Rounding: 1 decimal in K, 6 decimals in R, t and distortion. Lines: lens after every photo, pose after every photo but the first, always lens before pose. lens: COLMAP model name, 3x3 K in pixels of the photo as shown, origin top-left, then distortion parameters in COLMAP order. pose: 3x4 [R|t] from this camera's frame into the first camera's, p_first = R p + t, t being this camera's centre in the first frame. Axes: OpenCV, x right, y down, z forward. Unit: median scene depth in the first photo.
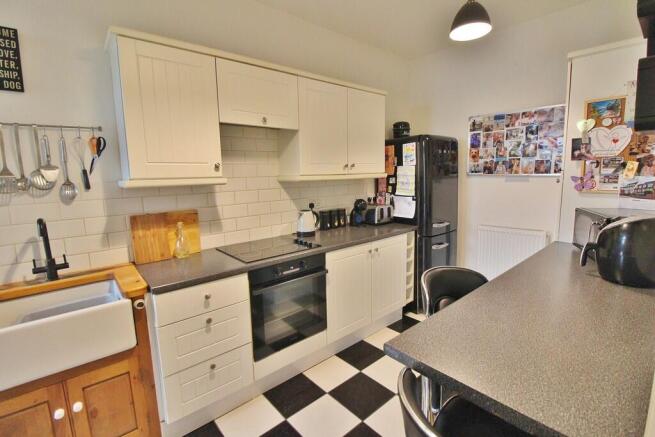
lens RADIAL K [[305.4, 0, 332.0], [0, 305.4, 218.4], [0, 0, 1]] dist [-0.002293, -0.001712]
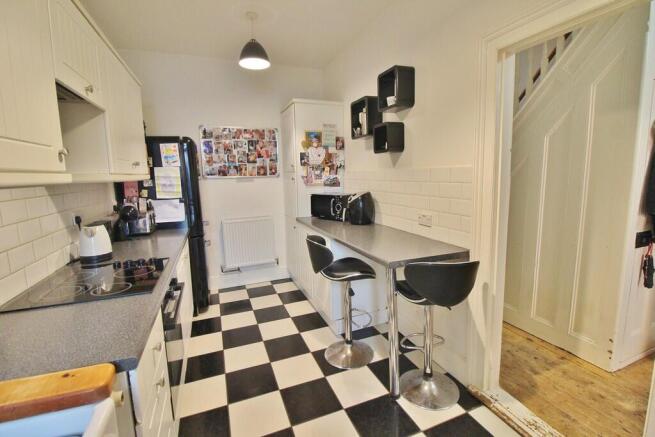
lens RADIAL K [[305.4, 0, 330.8], [0, 305.4, 216.6], [0, 0, 1]] dist [-0.002293, -0.001712]
pose [[0.348432, -0.119037, 0.929745, -0.495074], [0.153137, 0.985805, 0.068825, -0.008614], [-0.924740, 0.118398, 0.361715, 0.213508]]
